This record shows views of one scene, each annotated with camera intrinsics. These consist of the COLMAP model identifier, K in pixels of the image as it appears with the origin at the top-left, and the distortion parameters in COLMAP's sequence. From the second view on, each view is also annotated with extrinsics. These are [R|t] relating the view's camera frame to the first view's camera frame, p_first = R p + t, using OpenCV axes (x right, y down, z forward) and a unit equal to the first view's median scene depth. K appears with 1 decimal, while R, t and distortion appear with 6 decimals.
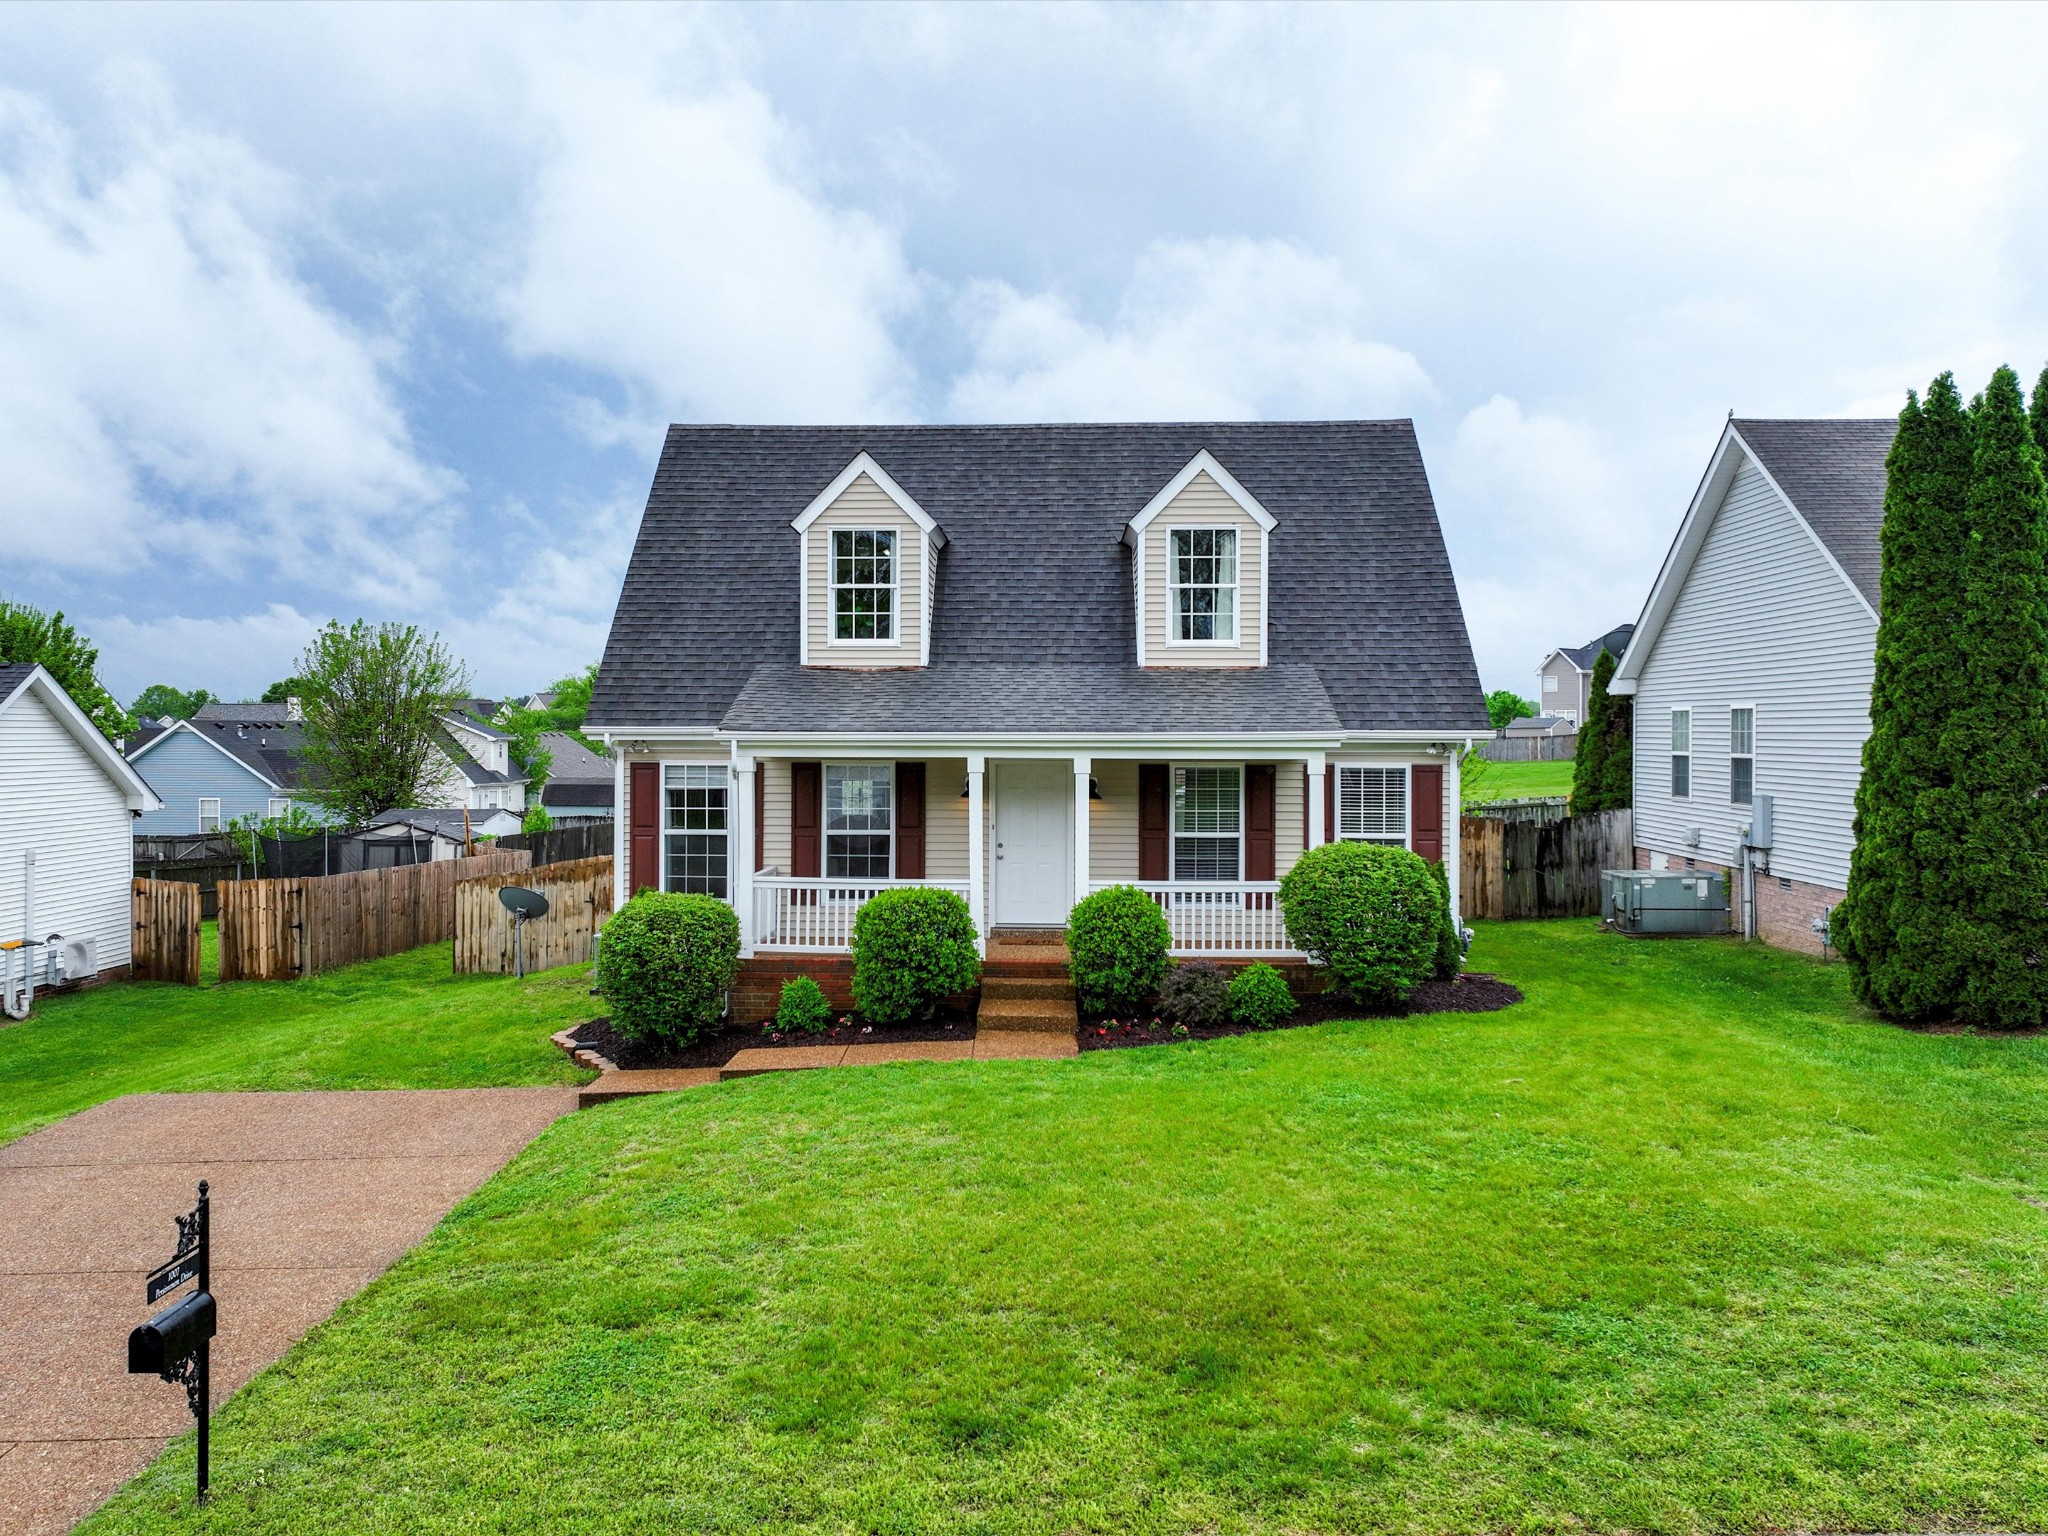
lens RADIAL K [[1719.0, 0, 1042.1], [0, 1719.0, 711.6], [0, 0, 1]] dist [0.008887, 0.000394]
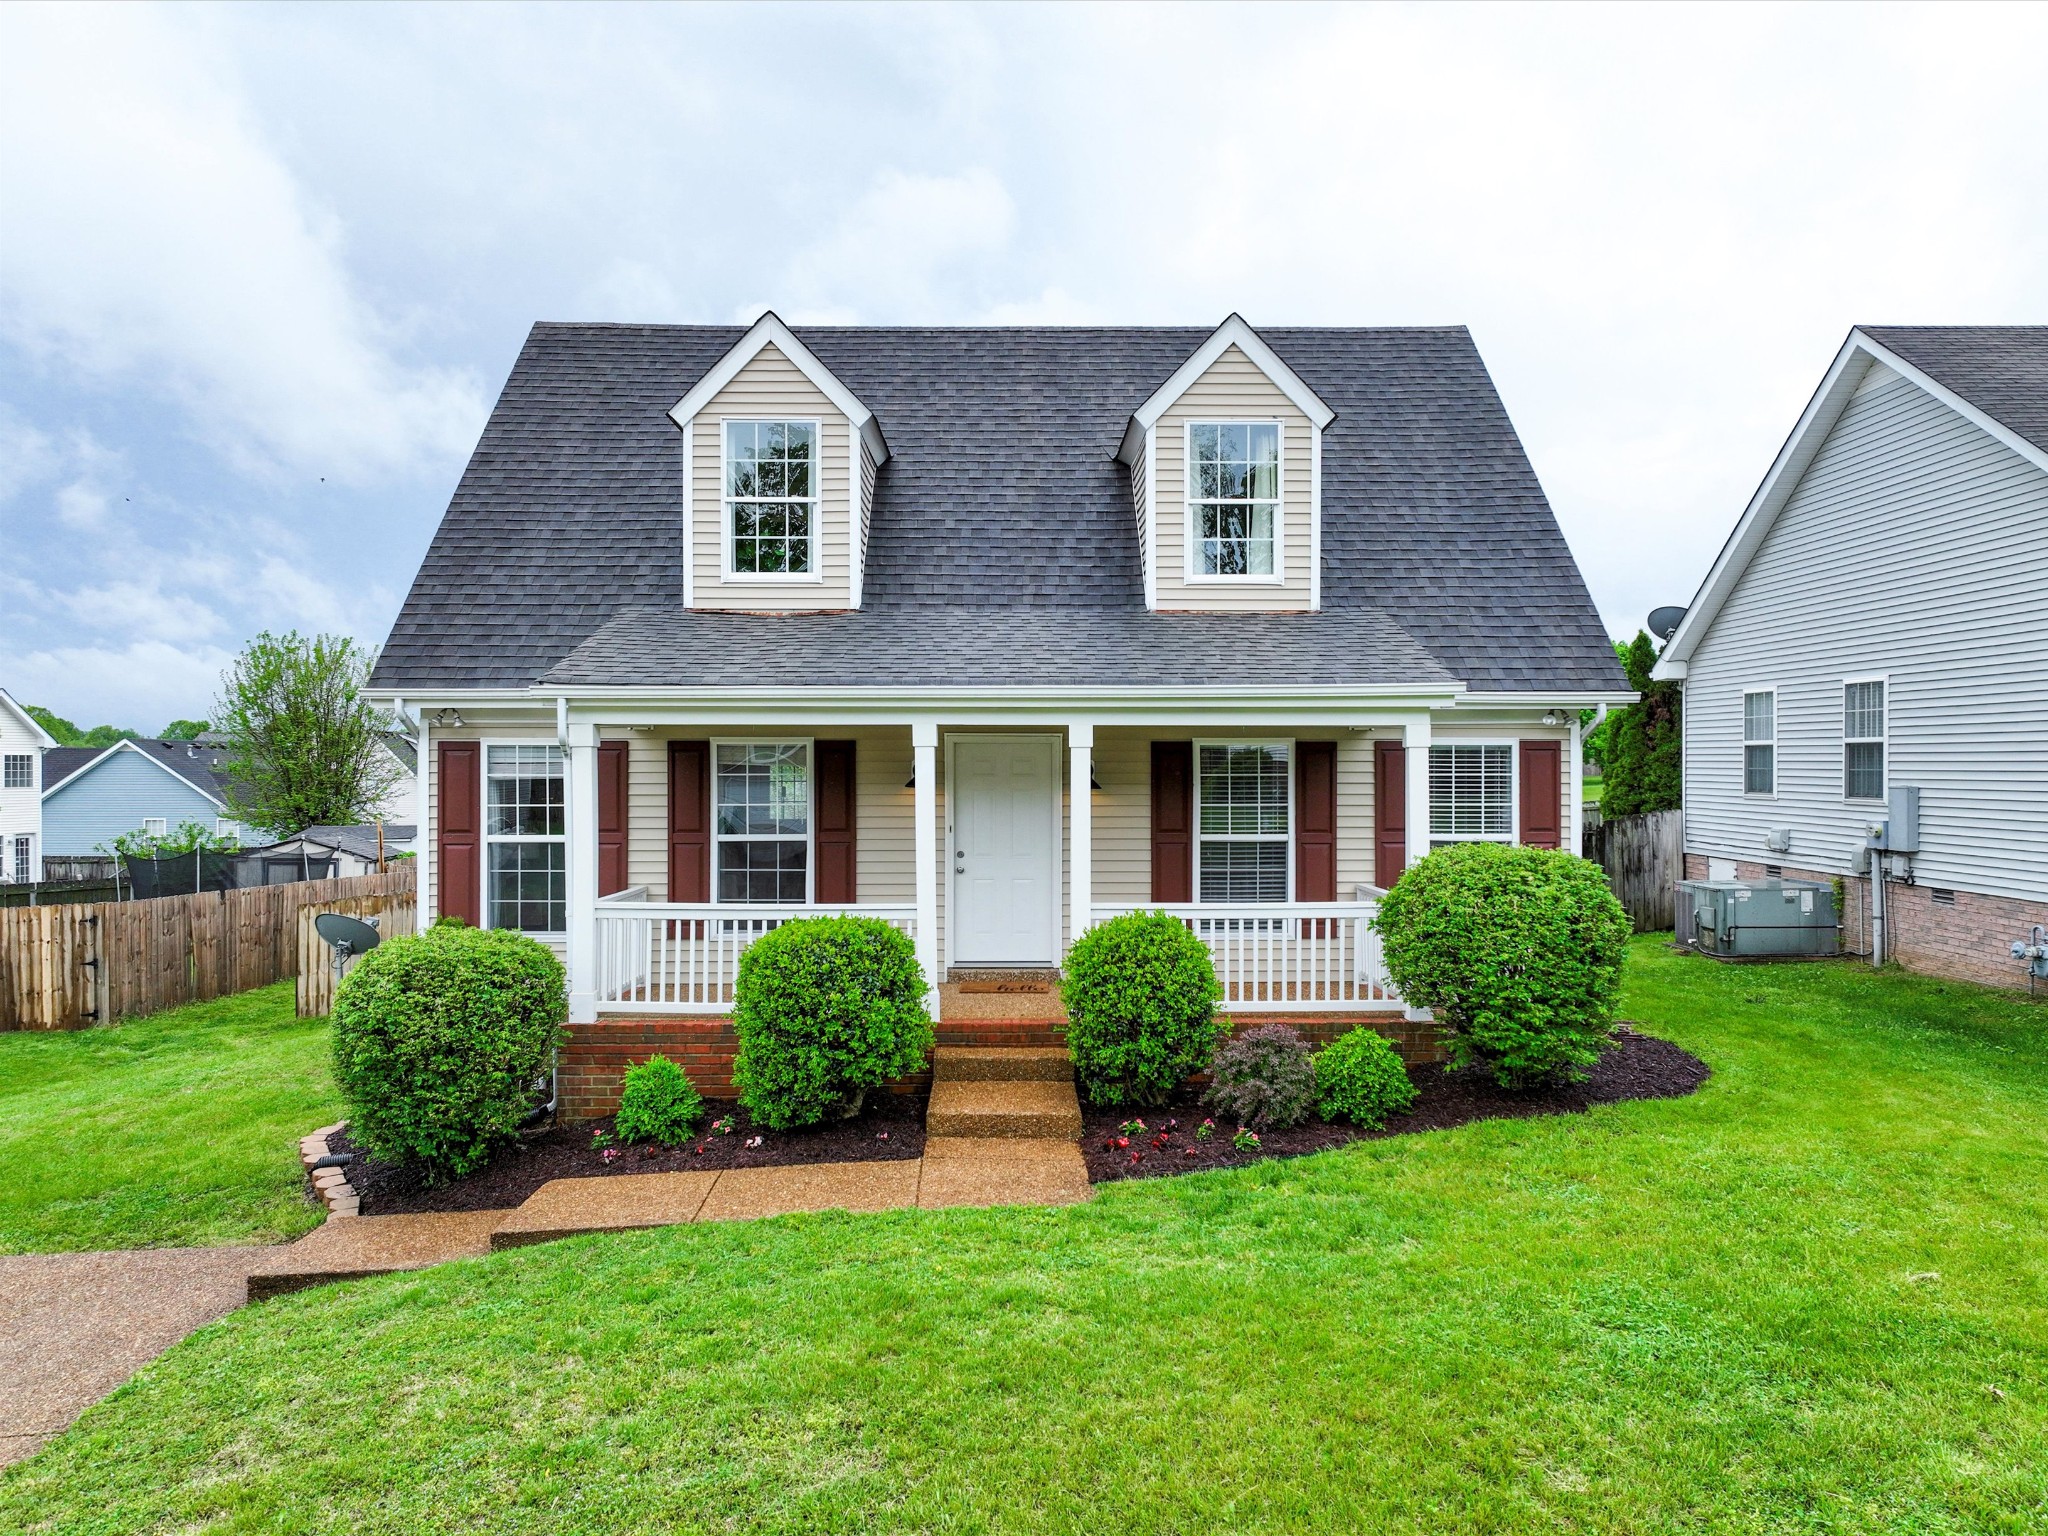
lens RADIAL K [[1485.3, 0, 1077.3], [0, 1485.3, 754.0], [0, 0, 1]] dist [0.000037, 0.017193]
pose [[0.998341, -0.003541, 0.057472, -0.010666], [0.003209, 0.999978, 0.005869, 0.031218], [-0.057491, -0.005675, 0.998330, 0.362843]]
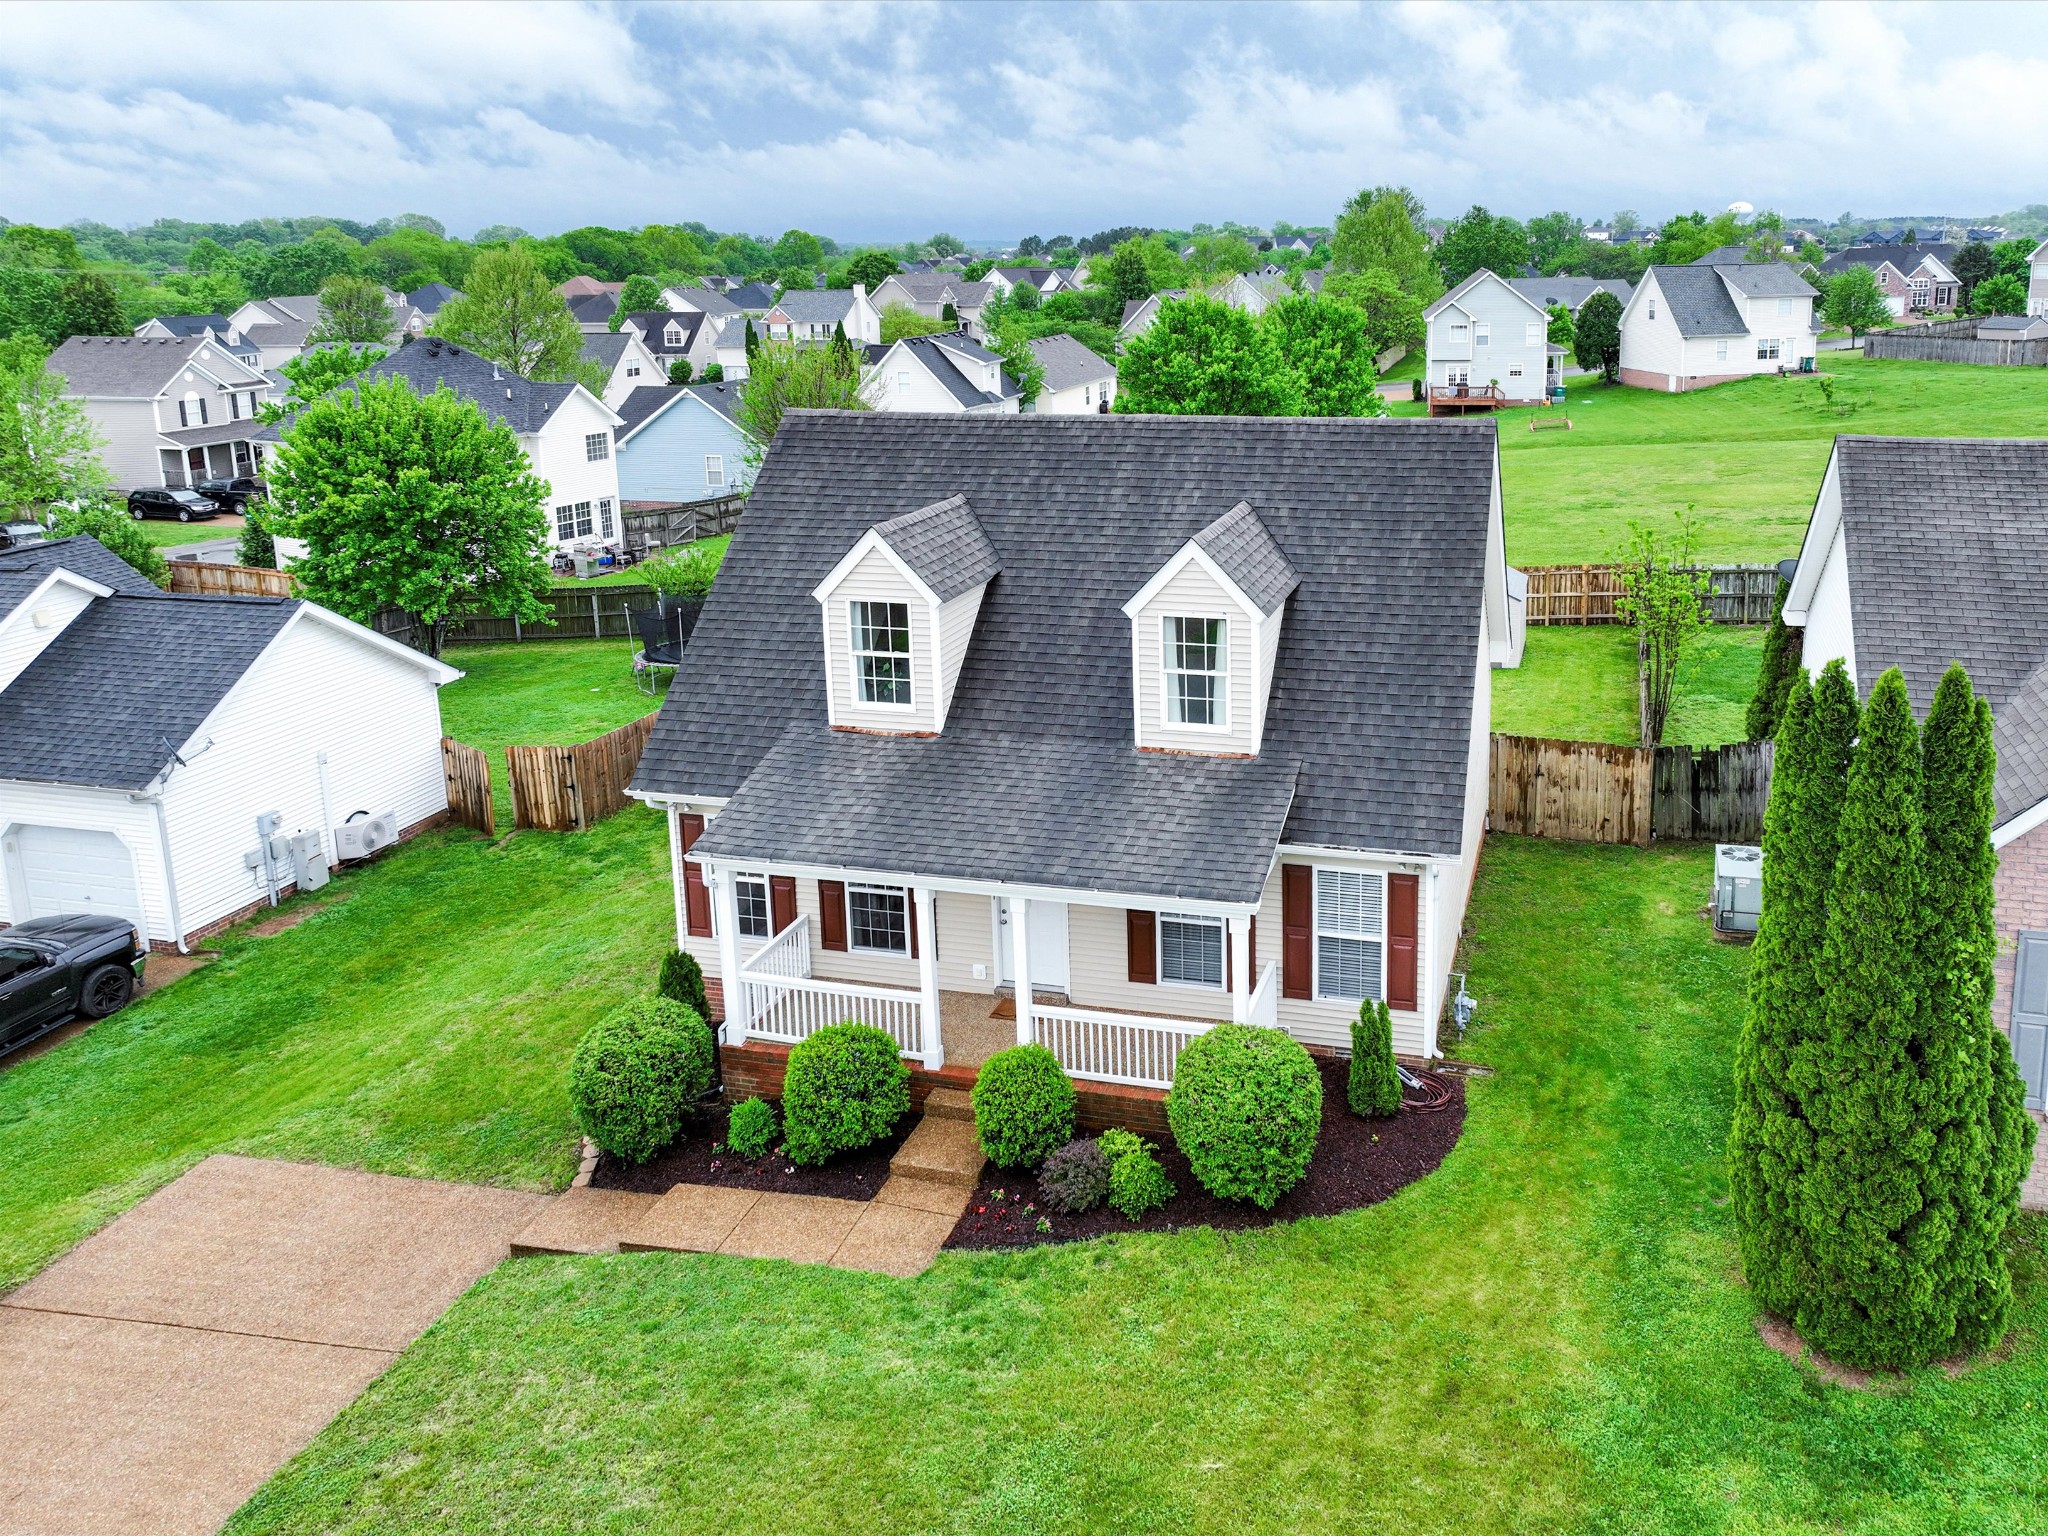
lens RADIAL K [[1571.1, 0, 1285.5], [0, 1571.1, 515.9], [0, 0, 1]] dist [0.011543, -0.005673]
pose [[0.980589, 0.026785, -0.194234, 0.316416], [0.010630, 0.981906, 0.189070, -0.330923], [0.195784, -0.187464, 0.962562, 0.150932]]
